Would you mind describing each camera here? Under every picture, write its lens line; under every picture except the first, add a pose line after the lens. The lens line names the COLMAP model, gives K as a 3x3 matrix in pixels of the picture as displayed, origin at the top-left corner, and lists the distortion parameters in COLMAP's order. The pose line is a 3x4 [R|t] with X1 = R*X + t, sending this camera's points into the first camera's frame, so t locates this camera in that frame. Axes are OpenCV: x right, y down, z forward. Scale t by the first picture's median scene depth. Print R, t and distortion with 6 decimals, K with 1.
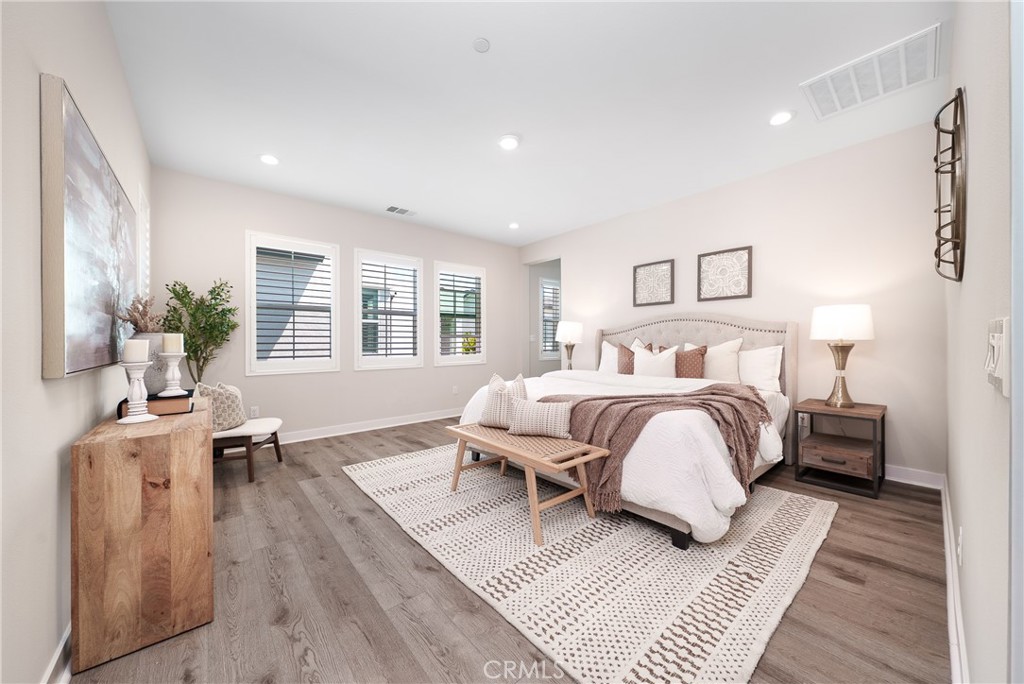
lens RADIAL K [[362.8, 0, 519.6], [0, 362.8, 343.2], [0, 0, 1]] dist [-0.003073, 0.000002]
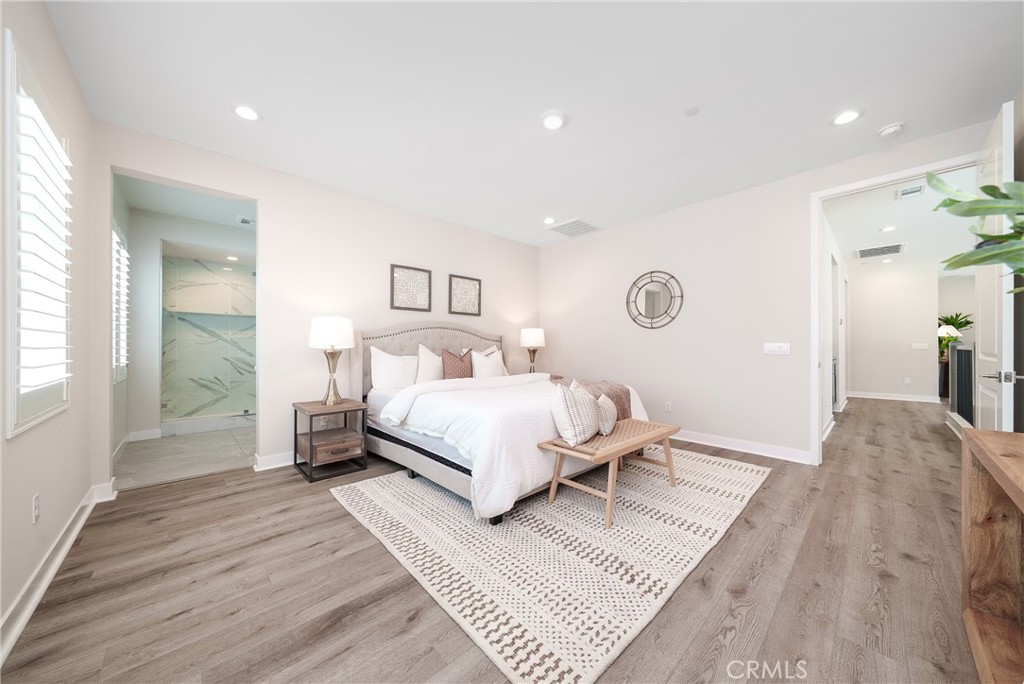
lens RADIAL K [[348.6, 0, 511.9], [0, 348.6, 344.4], [0, 0, 1]] dist [-0.001509, -0.000486]
pose [[-0.039644, 0.011257, 0.999150, -0.852508], [0.006501, 0.999918, -0.011008, 0.000445], [-0.999193, 0.006060, -0.039714, 1.100722]]
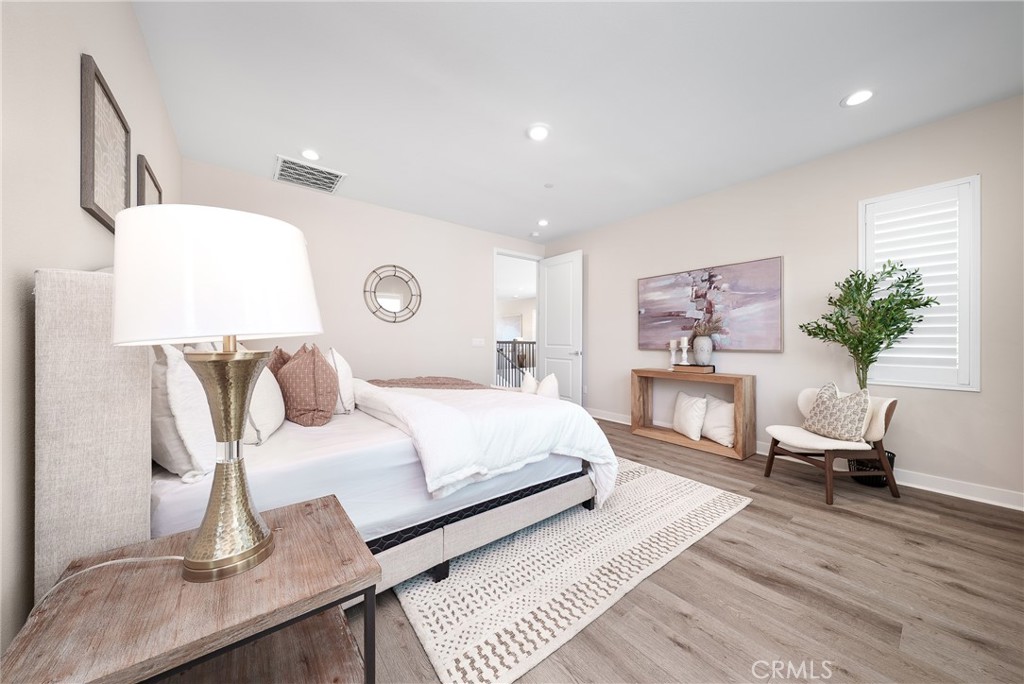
lens RADIAL K [[348.6, 0, 519.0], [0, 348.6, 339.2], [0, 0, 1]] dist [-0.001509, -0.000486]
pose [[-0.999226, 0.000182, 0.039325, -0.015078], [0.000075, 0.999996, -0.002735, -0.003078], [-0.039325, -0.002729, -0.999223, 1.862735]]
